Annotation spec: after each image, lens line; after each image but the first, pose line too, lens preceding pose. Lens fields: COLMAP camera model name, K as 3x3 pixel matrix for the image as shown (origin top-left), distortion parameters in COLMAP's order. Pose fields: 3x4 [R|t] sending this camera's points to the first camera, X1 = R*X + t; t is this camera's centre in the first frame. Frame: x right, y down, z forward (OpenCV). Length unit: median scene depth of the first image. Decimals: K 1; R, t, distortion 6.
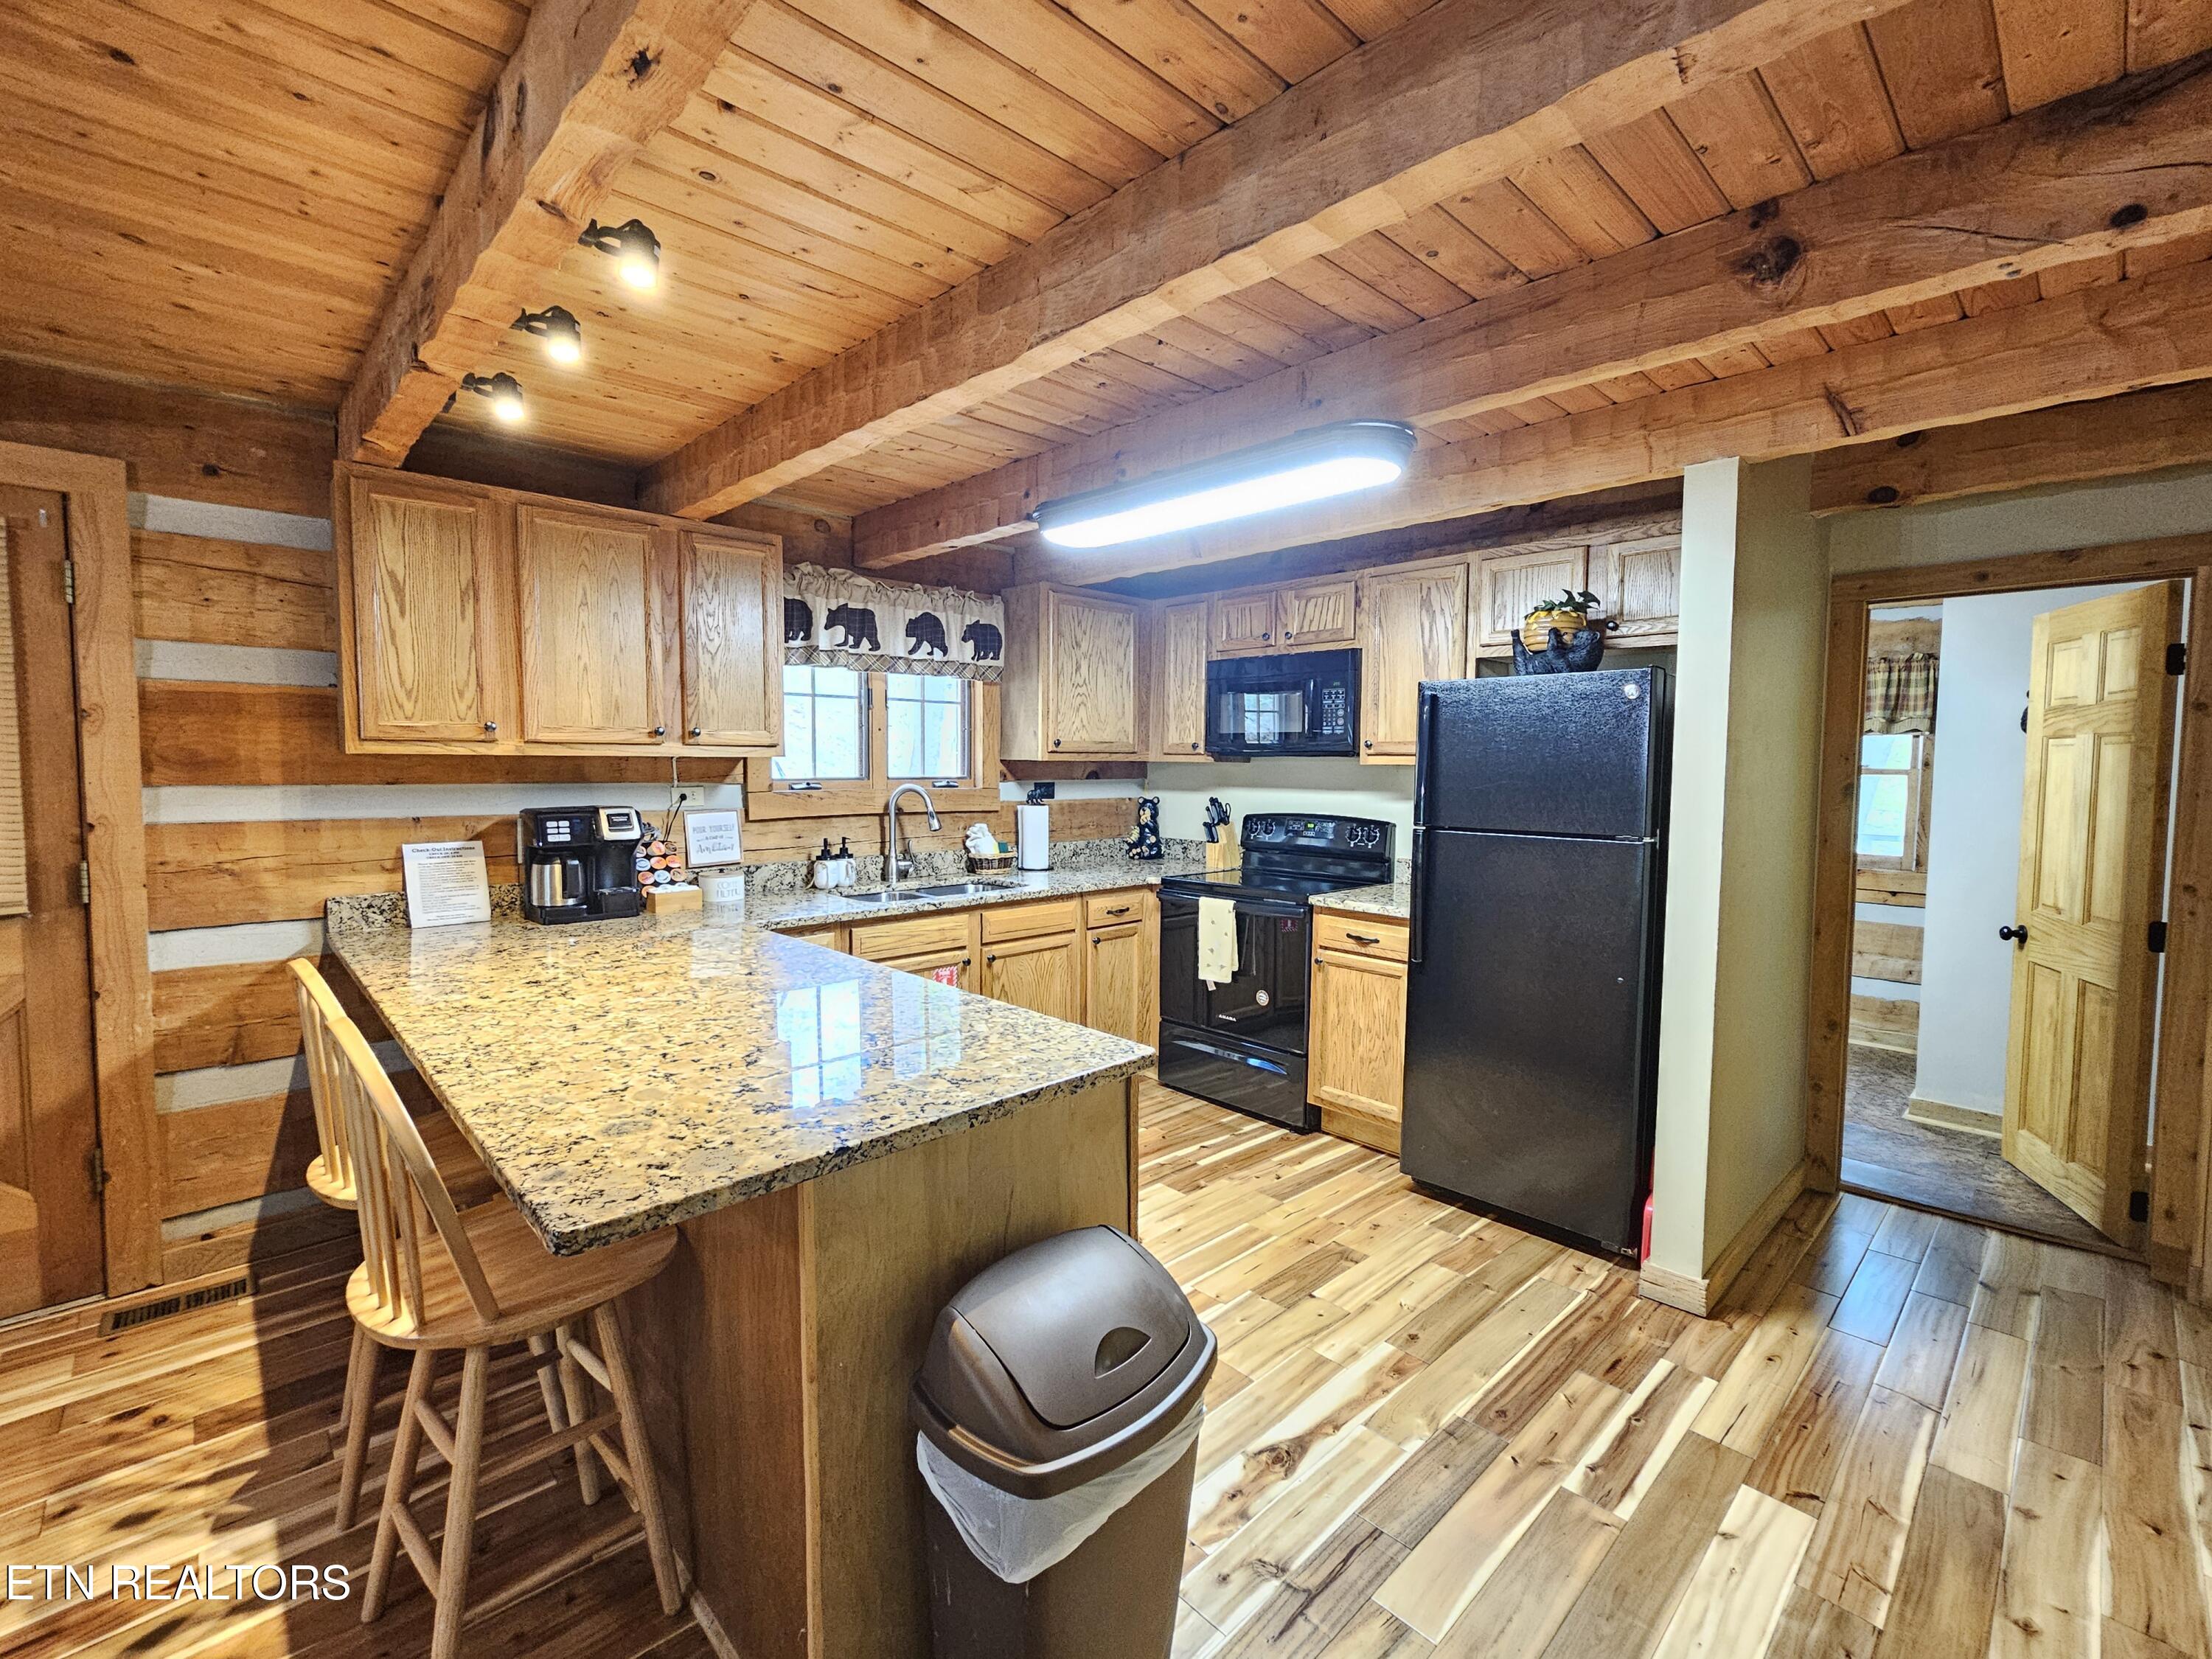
lens RADIAL K [[967.0, 0, 1106.4], [0, 967.0, 817.5], [0, 0, 1]] dist [-0.007413, 0.005778]
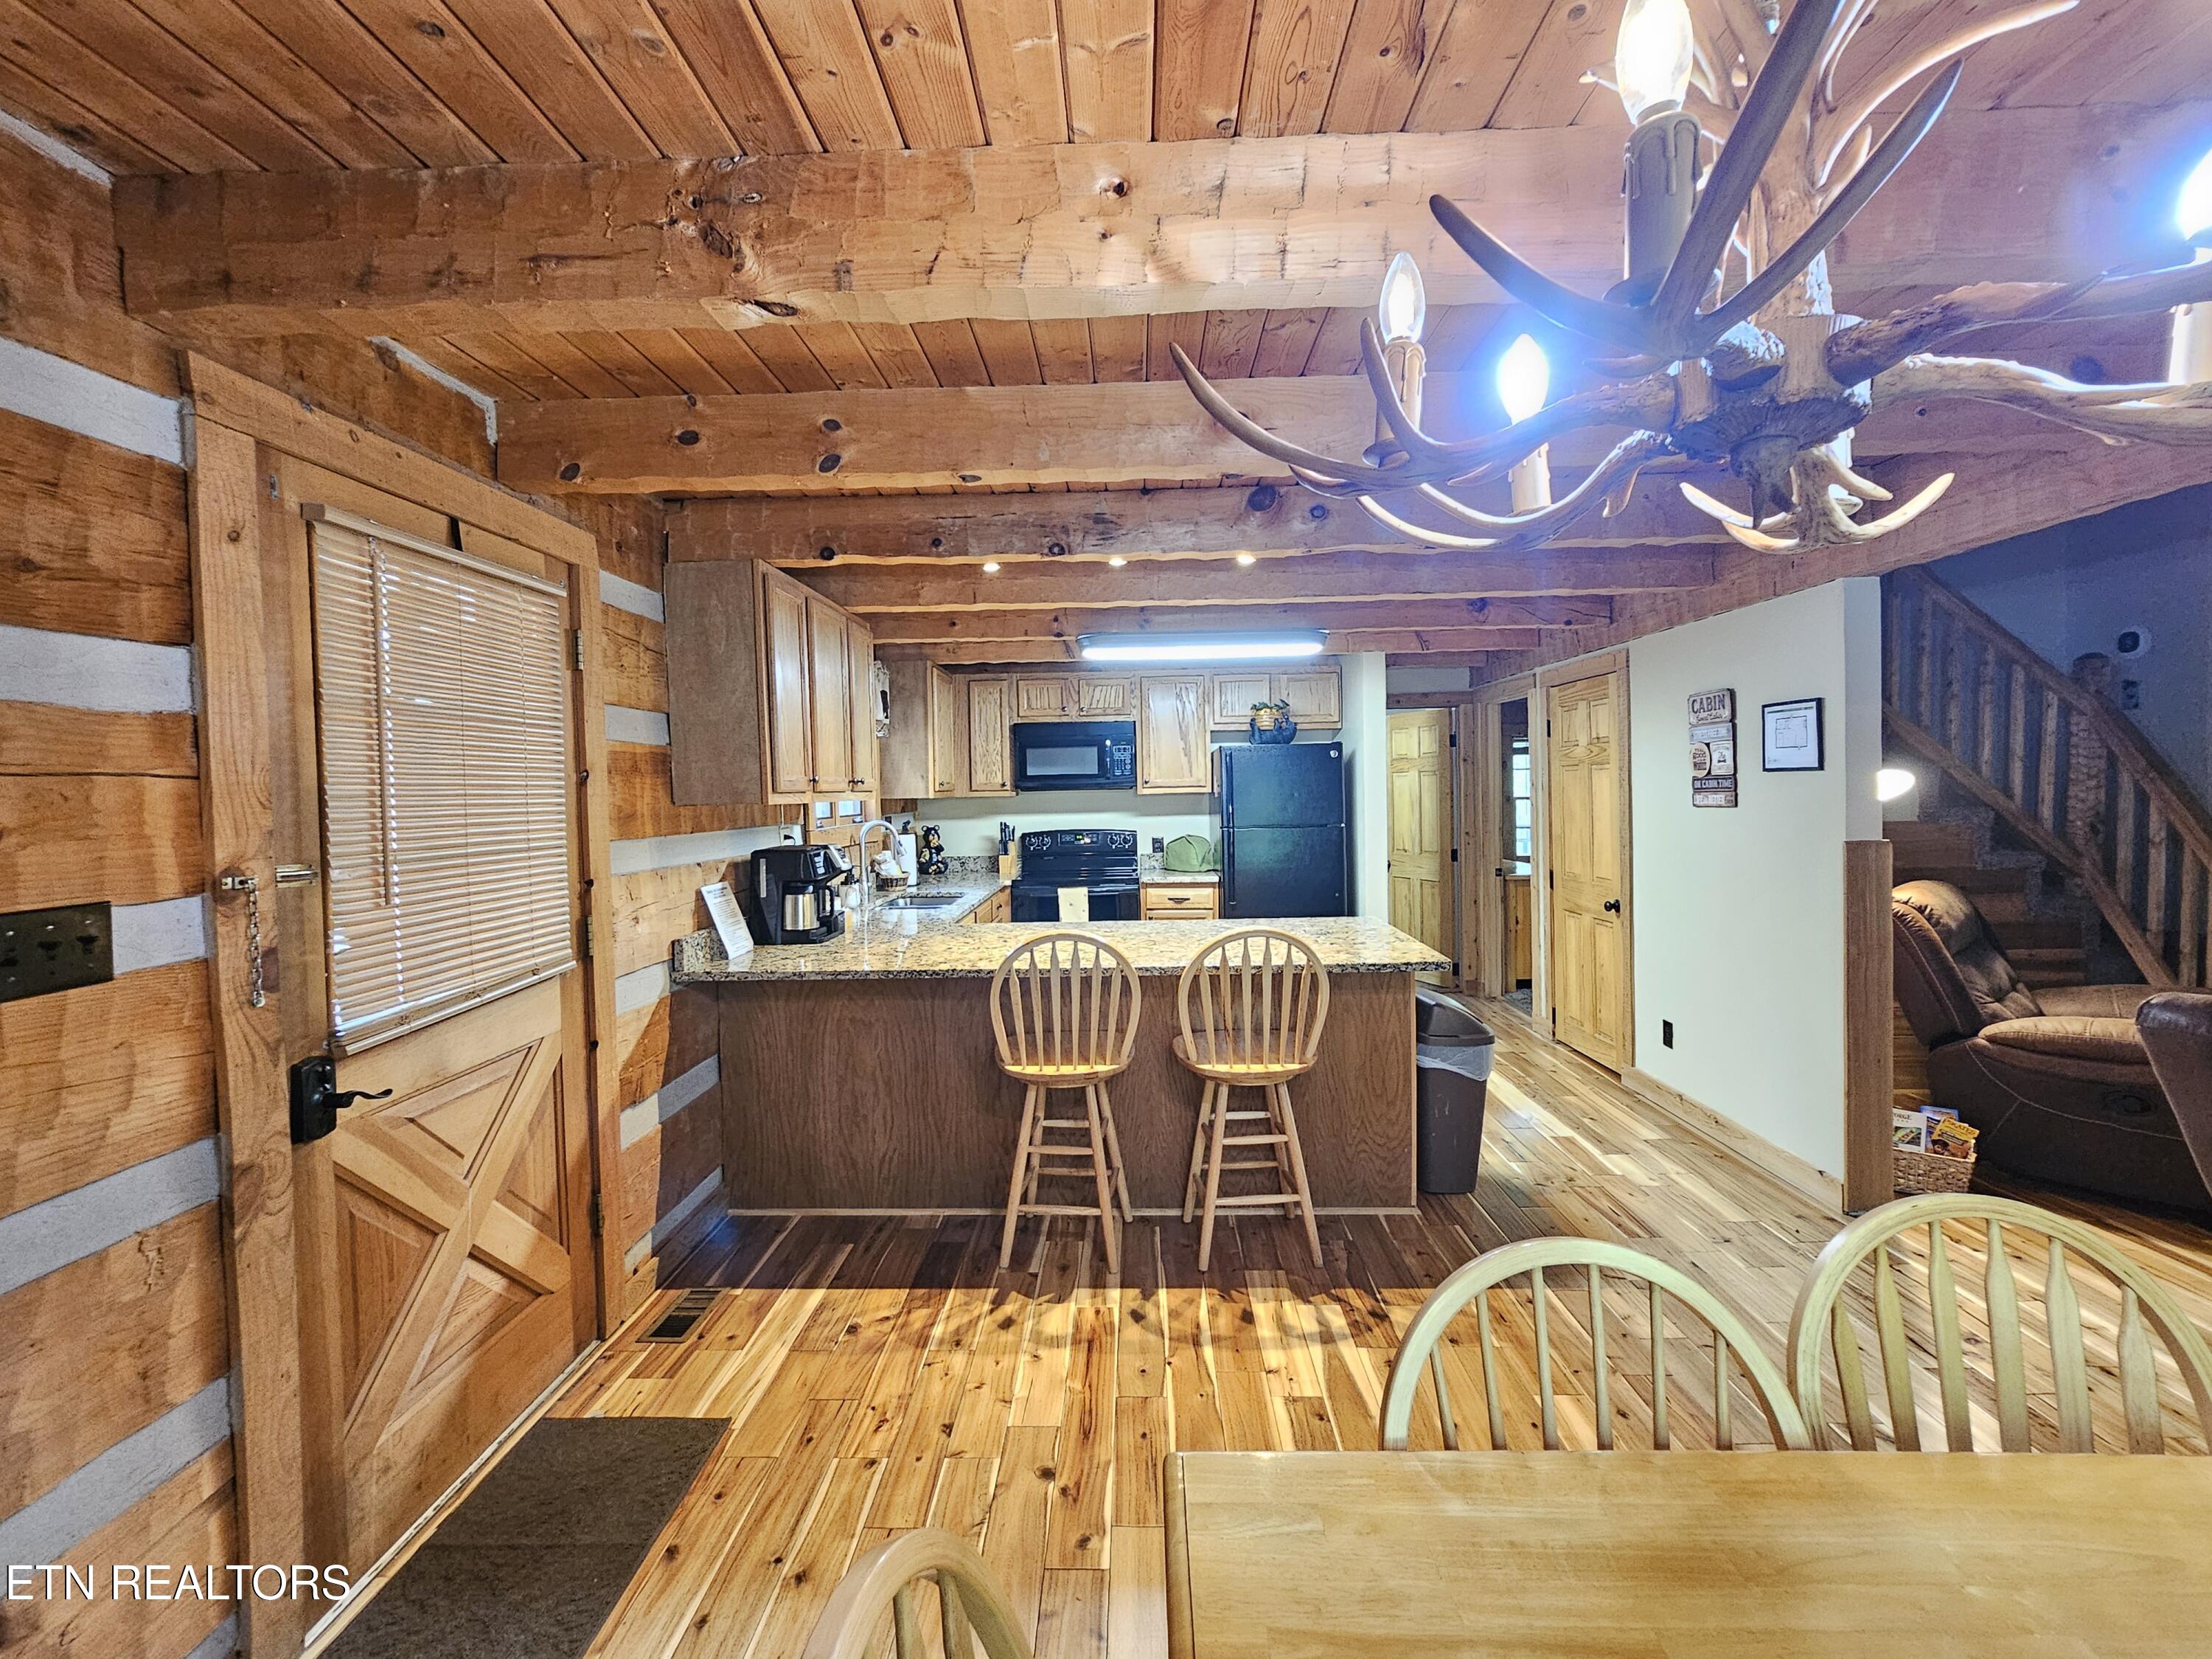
lens RADIAL K [[967.0, 0, 1106.4], [0, 967.0, 817.5], [0, 0, 1]] dist [-0.007413, 0.005778]
pose [[0.713321, -0.044303, 0.699436, -0.962165], [0.068633, 0.997619, -0.006806, -0.010290], [-0.697469, 0.052860, 0.714663, -0.097610]]
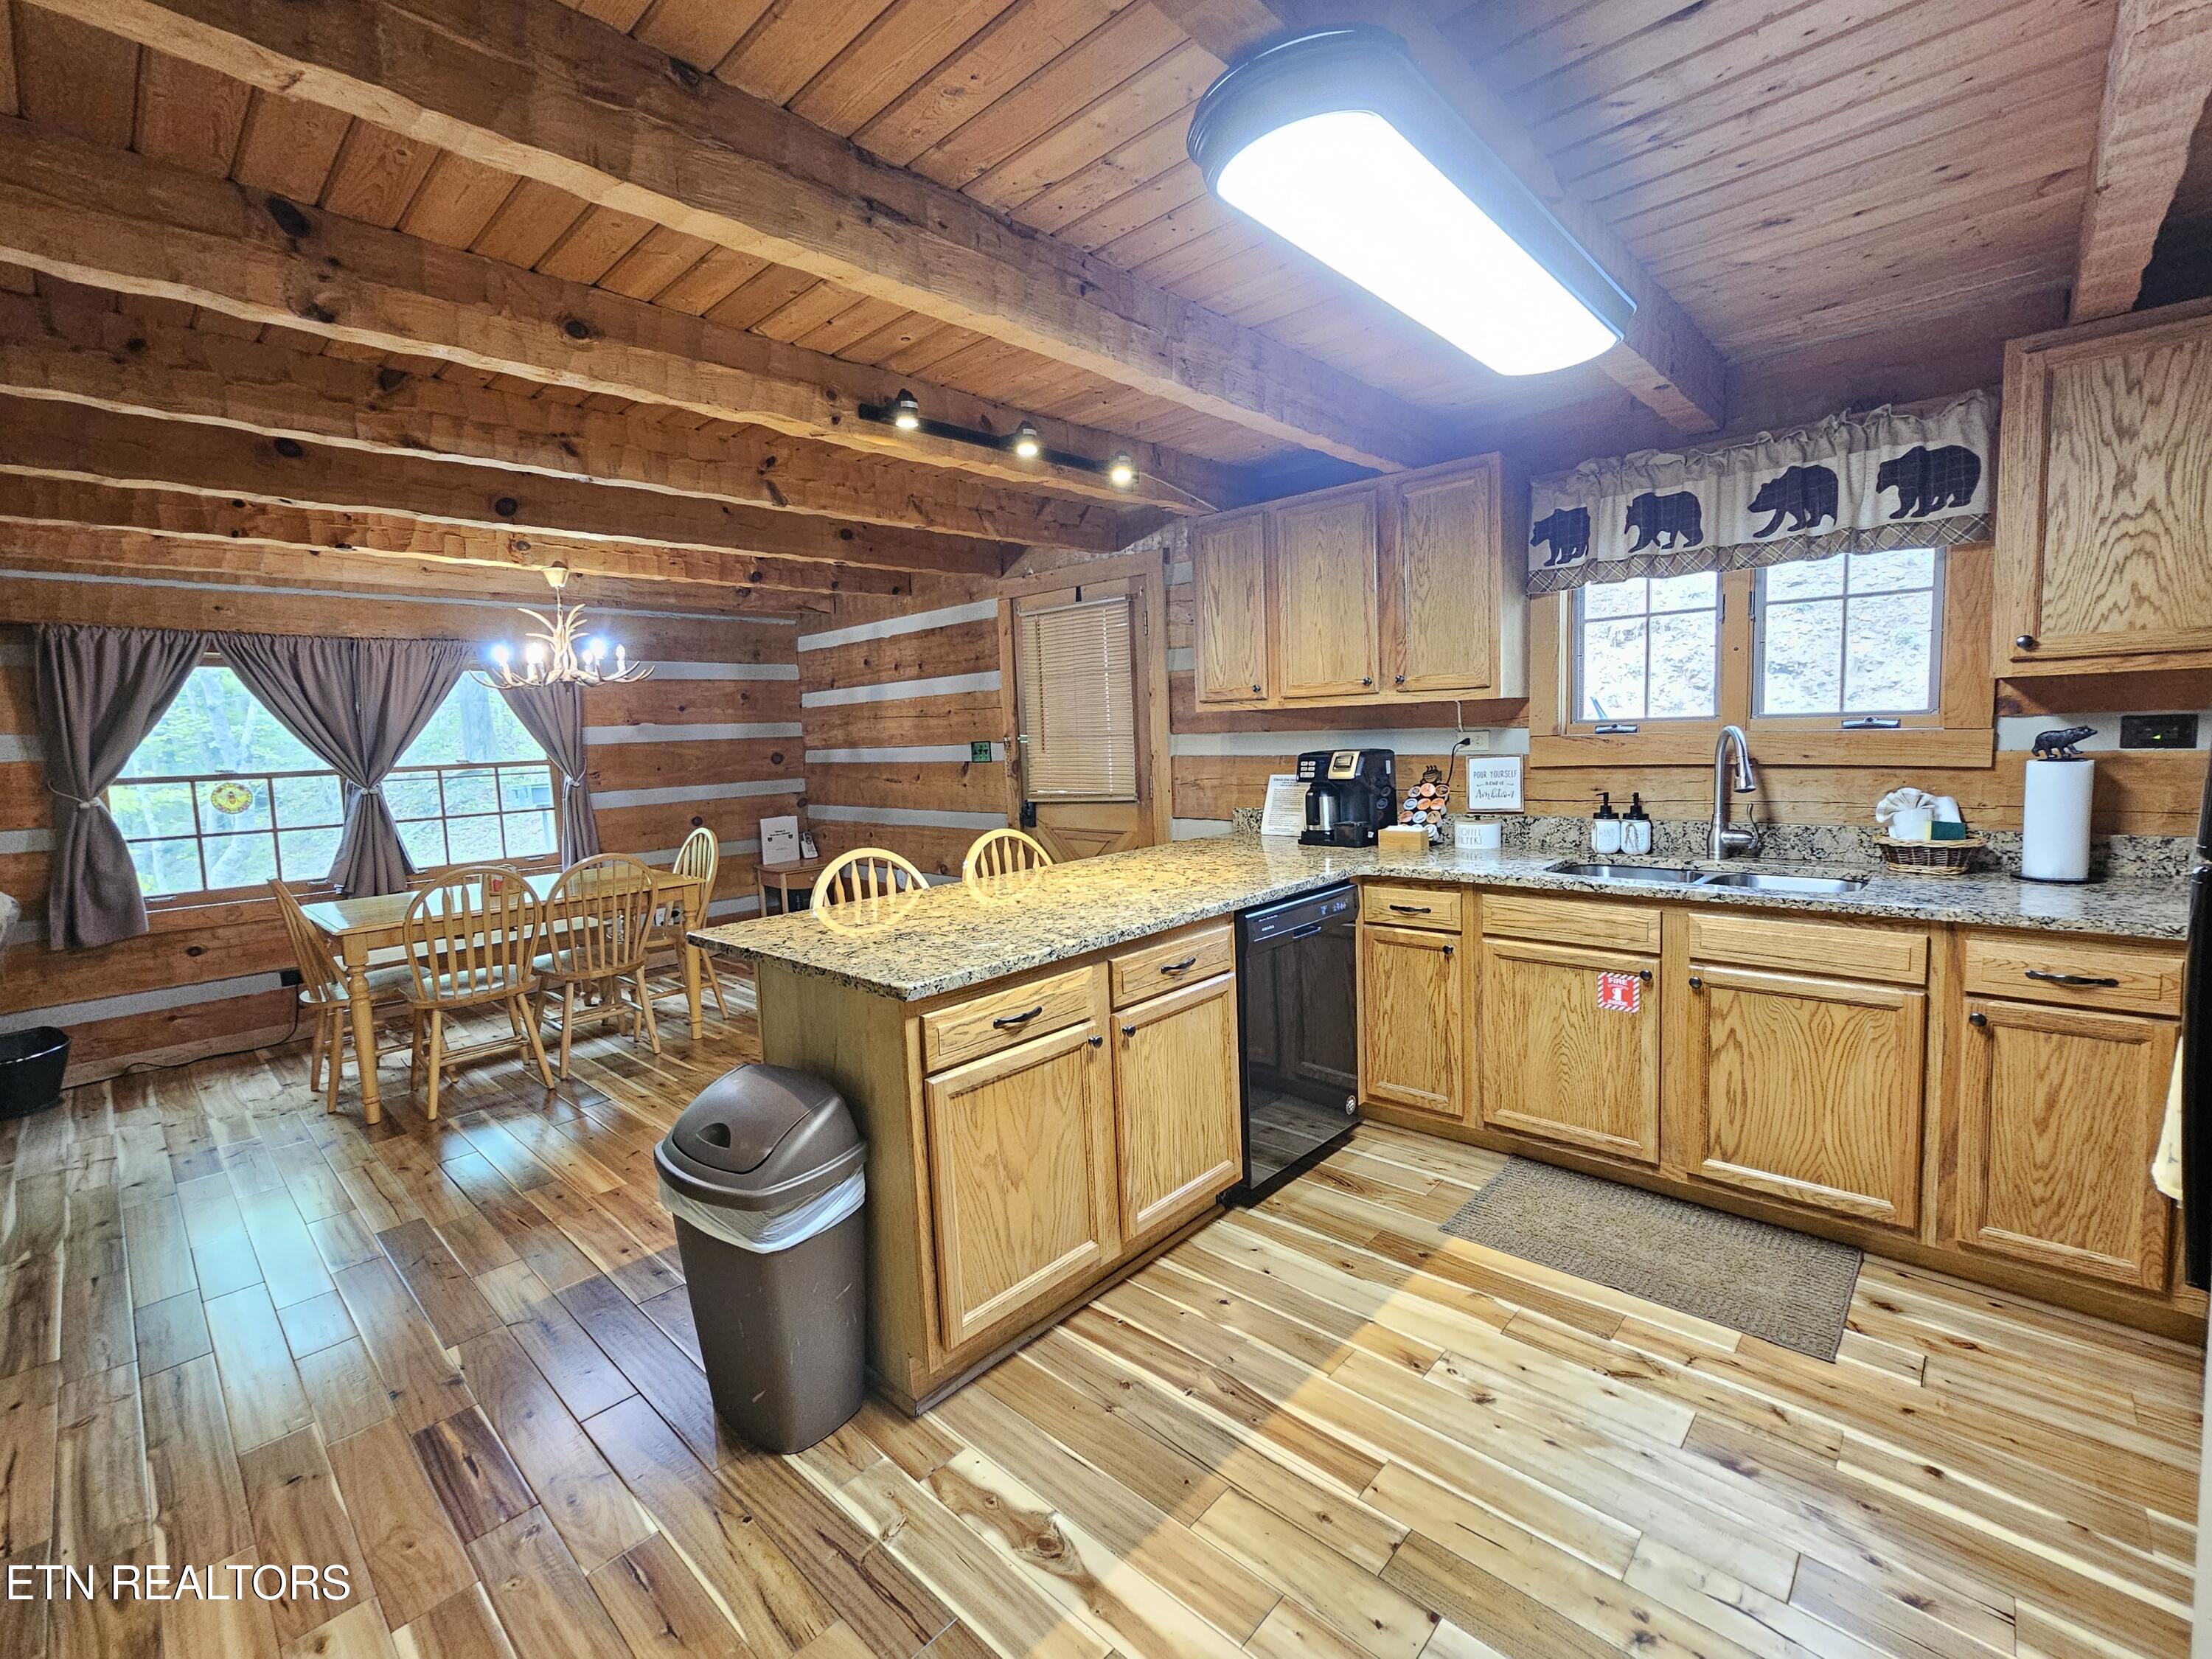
lens RADIAL K [[967.0, 0, 1106.4], [0, 967.0, 817.5], [0, 0, 1]] dist [-0.007413, 0.005778]
pose [[0.057450, 0.085985, -0.994639, 0.541840], [-0.019572, 0.996190, 0.084989, -0.020200], [0.998157, 0.014584, 0.058914, 0.561398]]
